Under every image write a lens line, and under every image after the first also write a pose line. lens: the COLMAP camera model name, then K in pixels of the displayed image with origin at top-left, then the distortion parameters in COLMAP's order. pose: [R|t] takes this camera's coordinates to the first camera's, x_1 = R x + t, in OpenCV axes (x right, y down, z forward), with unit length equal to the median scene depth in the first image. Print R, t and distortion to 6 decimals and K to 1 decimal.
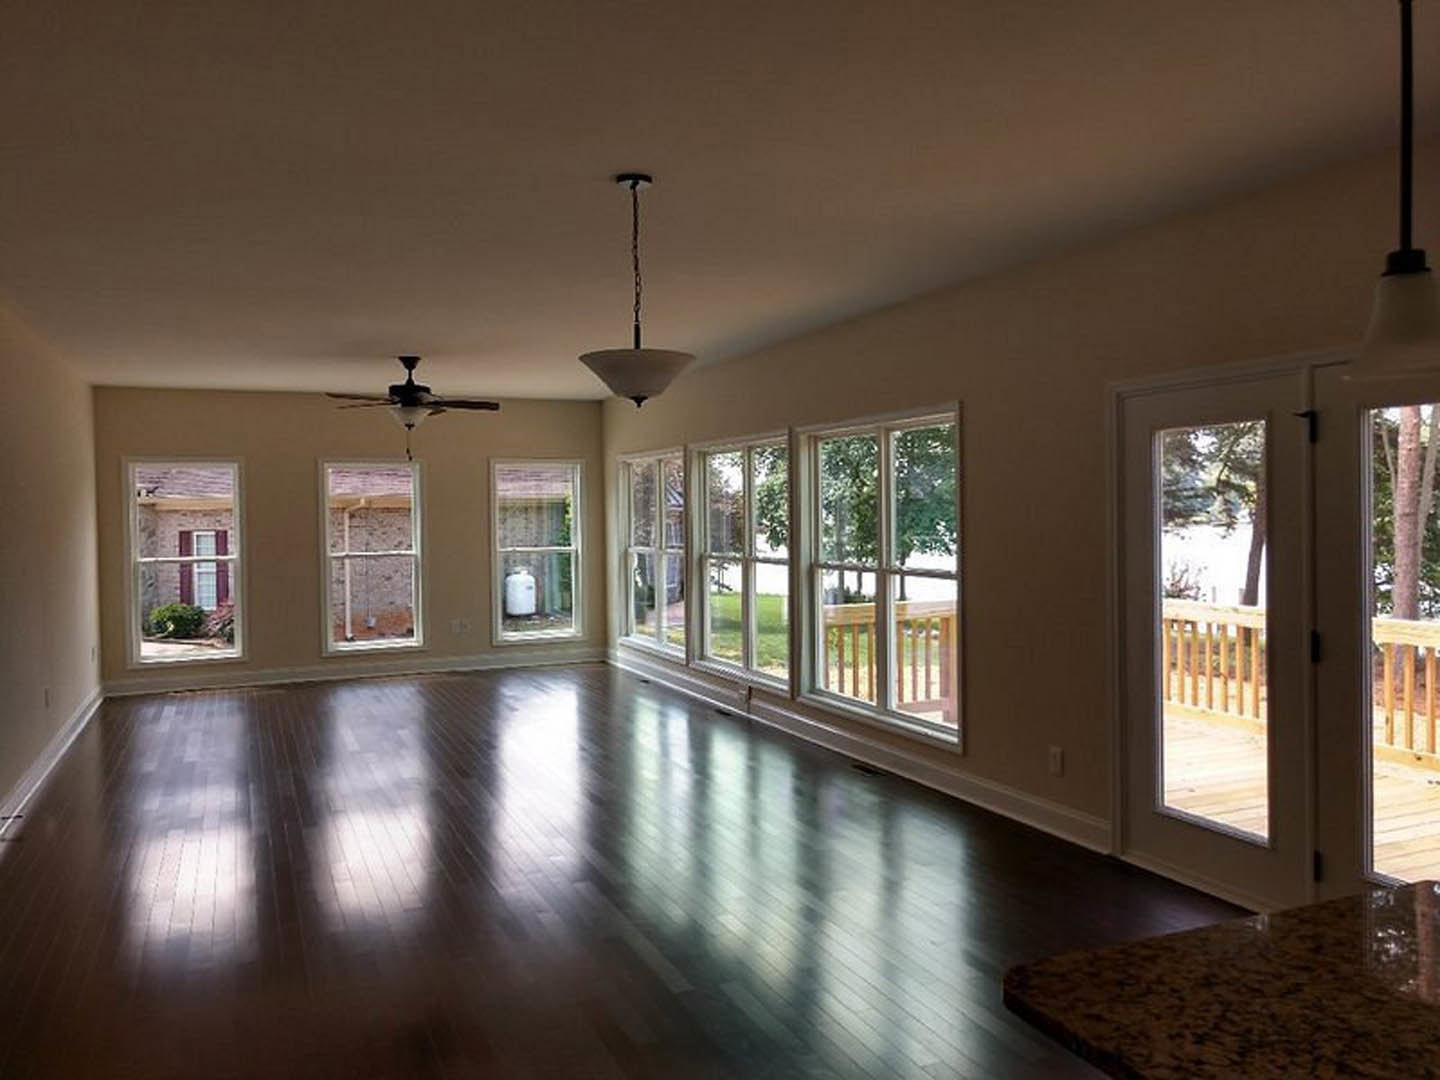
lens RADIAL K [[1093.1, 0, 720.0], [0, 1093.1, 540.0], [0, 0, 1]] dist [0.002070, 0.006235]
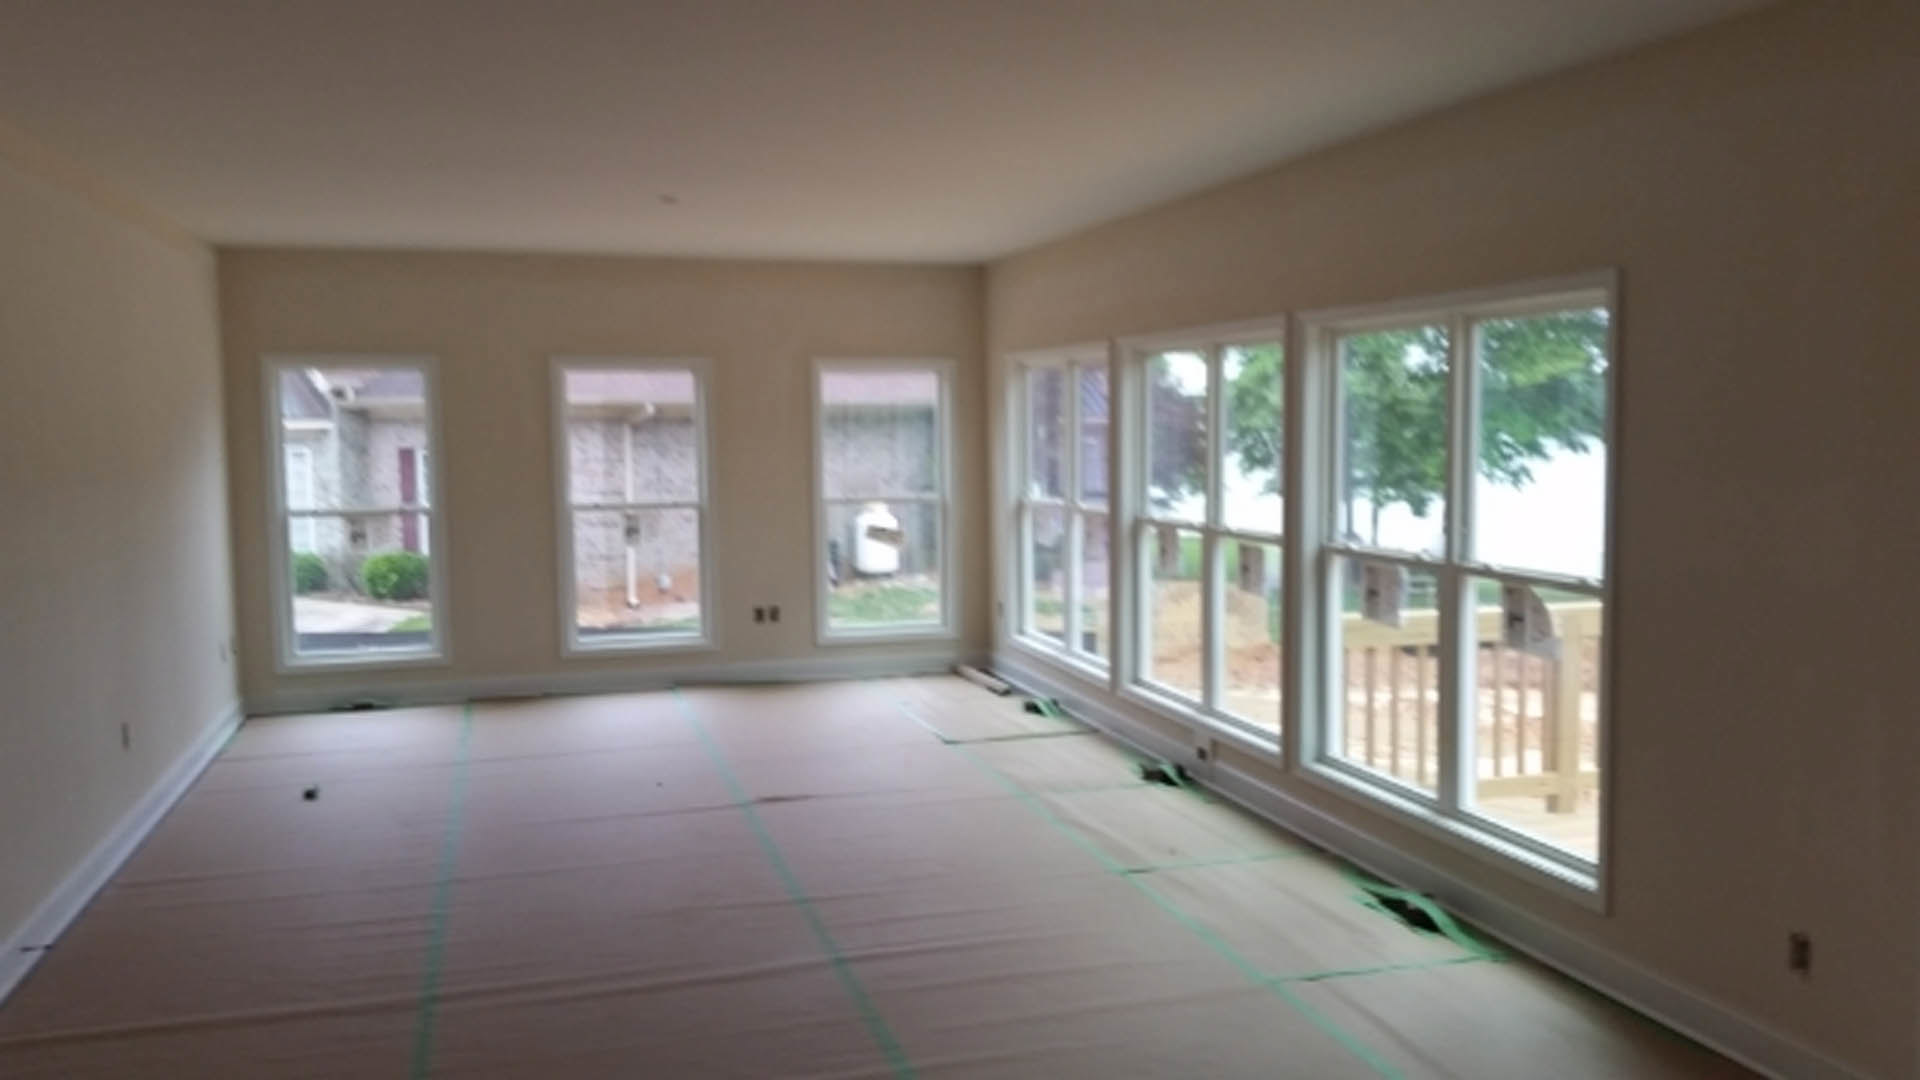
lens RADIAL K [[1560.7, 0, 960.0], [0, 1560.7, 540.0], [0, 0, 1]] dist [0.102732, -0.208602]
pose [[0.991064, 0.014791, -0.132567, 0.001943], [-0.007714, 0.998525, 0.053742, -0.022097], [0.133167, -0.052239, 0.989716, 0.120576]]
